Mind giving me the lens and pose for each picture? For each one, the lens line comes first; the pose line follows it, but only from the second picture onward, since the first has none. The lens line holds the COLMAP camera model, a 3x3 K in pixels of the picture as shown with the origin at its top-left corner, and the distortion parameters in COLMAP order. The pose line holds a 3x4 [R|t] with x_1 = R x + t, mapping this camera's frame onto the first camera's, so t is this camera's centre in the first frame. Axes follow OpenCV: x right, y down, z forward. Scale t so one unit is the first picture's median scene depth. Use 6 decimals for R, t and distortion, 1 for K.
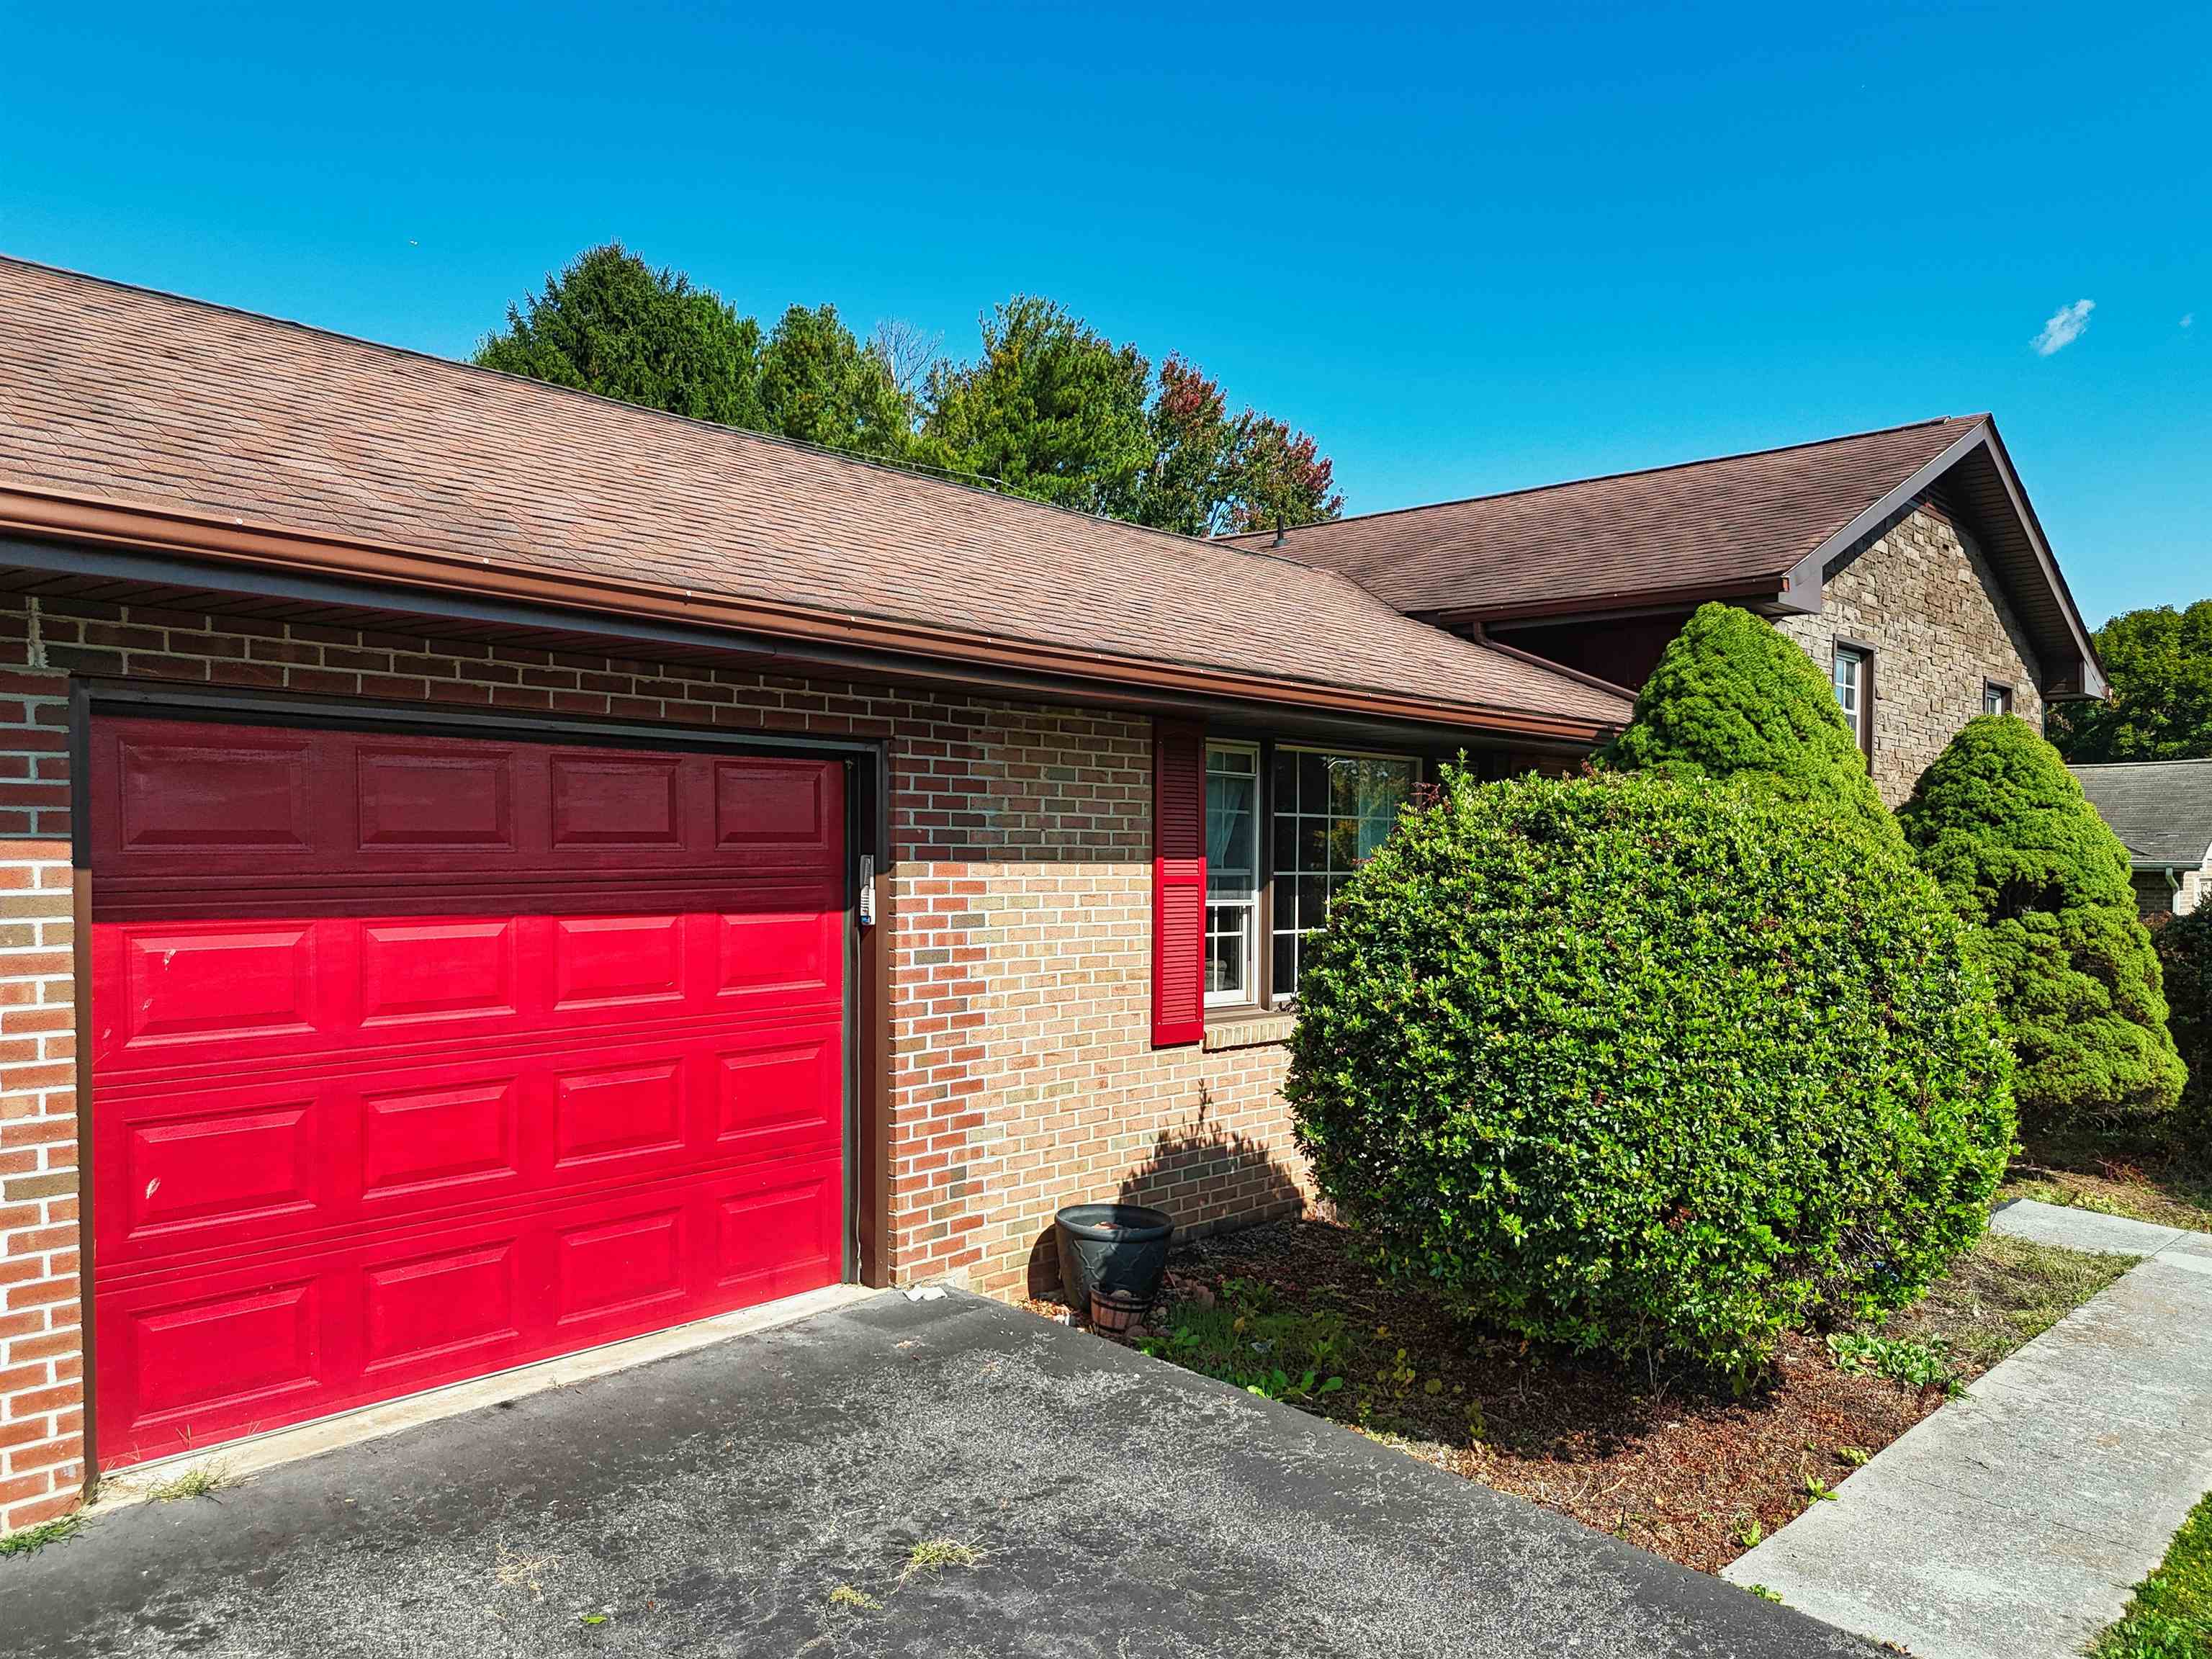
lens RADIAL K [[1641.5, 0, 1109.5], [0, 1641.5, 851.0], [0, 0, 1]] dist [0.069972, -0.071677]
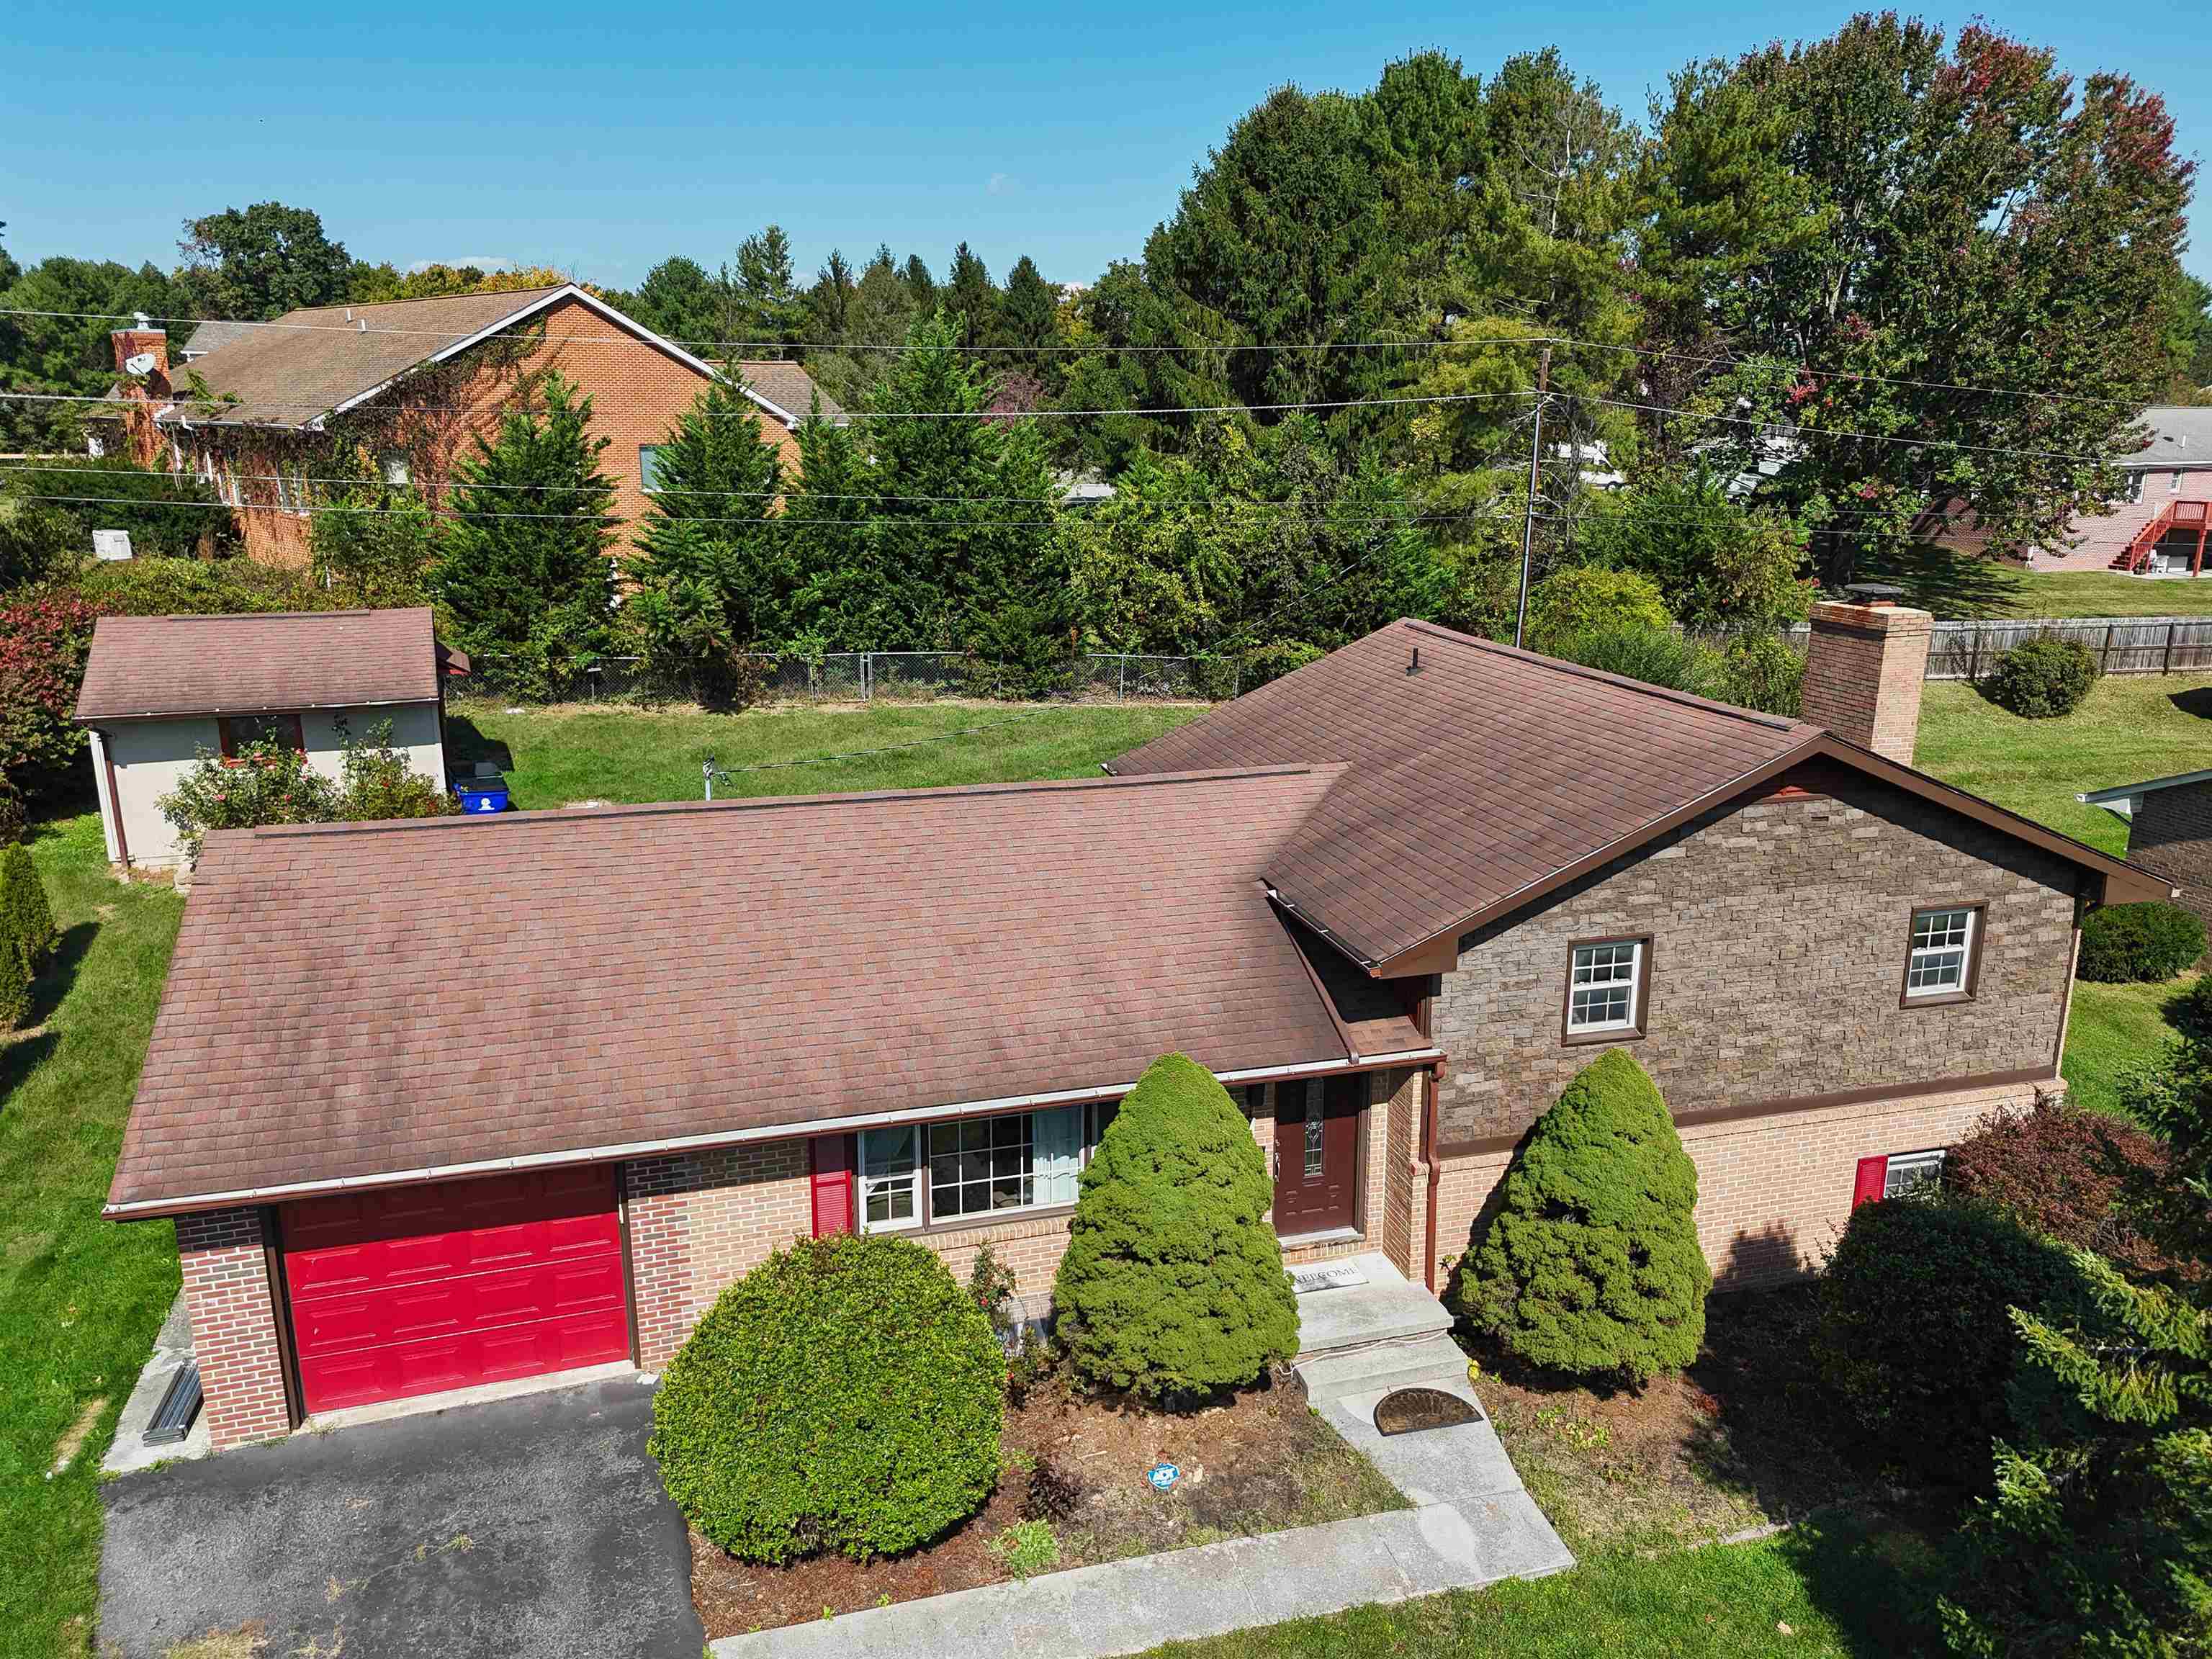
lens RADIAL K [[1641.5, 0, 1113.7], [0, 1641.5, 817.8], [0, 0, 1]] dist [0.069972, -0.071677]
pose [[0.852778, 0.120495, -0.508184, 1.274109], [0.002683, 0.971999, 0.234971, -0.863170], [0.522267, -0.201741, 0.828576, -0.339012]]
